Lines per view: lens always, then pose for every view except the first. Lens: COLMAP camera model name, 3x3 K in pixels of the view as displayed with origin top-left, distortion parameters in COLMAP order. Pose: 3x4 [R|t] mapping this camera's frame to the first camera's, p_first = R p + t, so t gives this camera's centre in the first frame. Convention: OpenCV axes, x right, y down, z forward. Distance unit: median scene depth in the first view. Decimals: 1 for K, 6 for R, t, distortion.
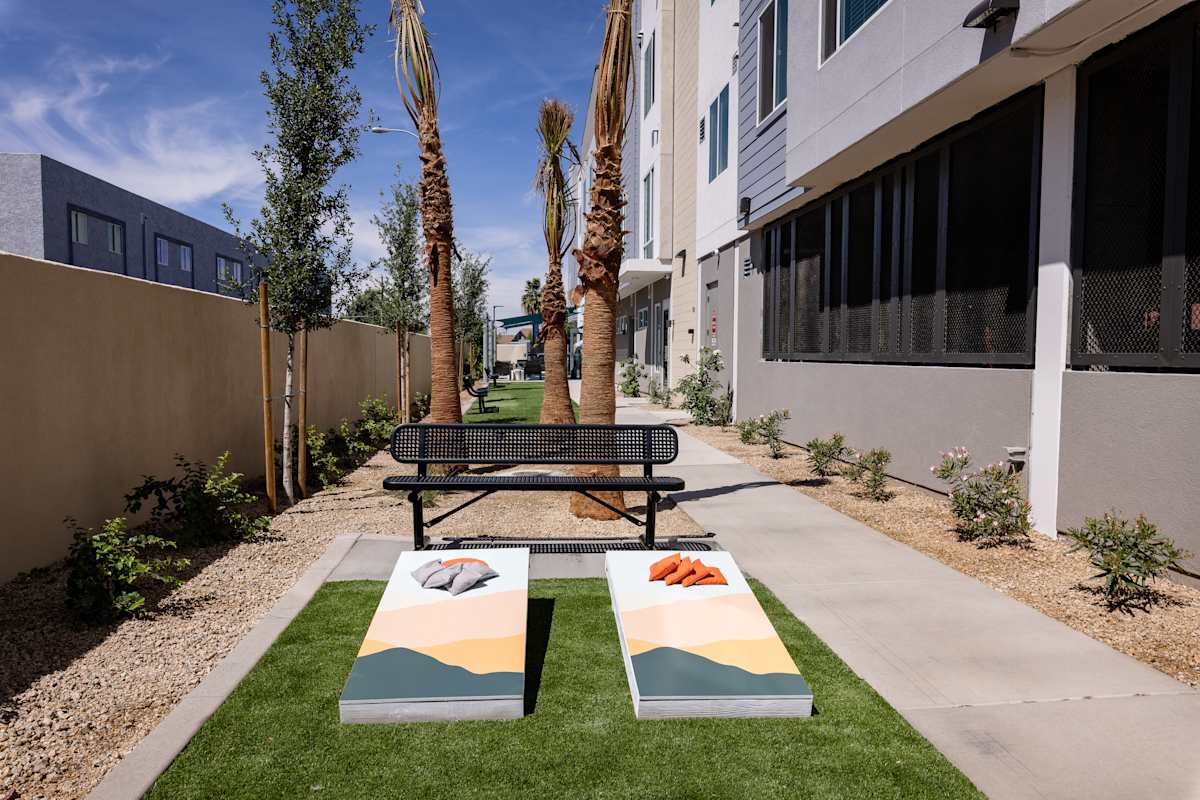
lens RADIAL K [[800.4, 0, 600.0], [0, 800.4, 400.0], [0, 0, 1]] dist [-0.006130, -0.002684]
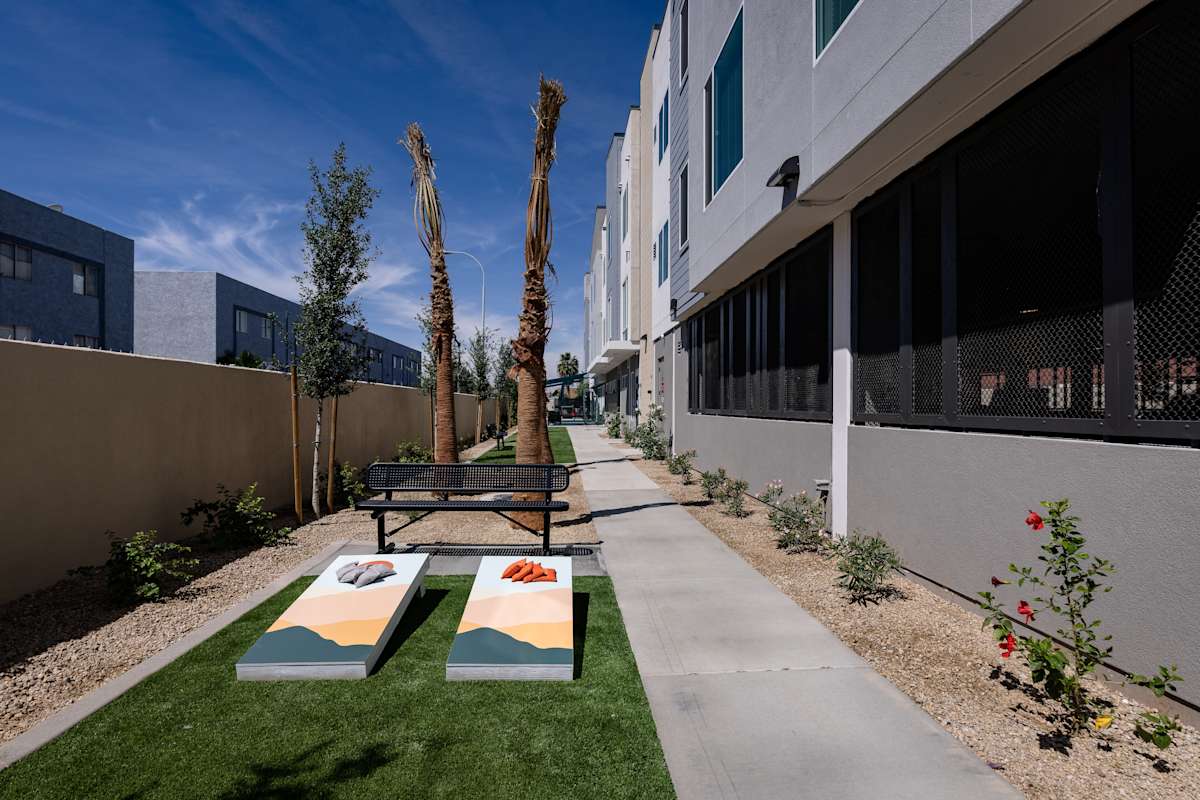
lens RADIAL K [[573.6, 0, 599.1], [0, 573.6, 402.8], [0, 0, 1]] dist [-0.001236, -0.001107]
pose [[0.999320, -0.002833, -0.036767, 0.178897], [0.000562, 0.998098, -0.061646, -0.014102], [0.036872, 0.061583, 0.997421, -0.016213]]
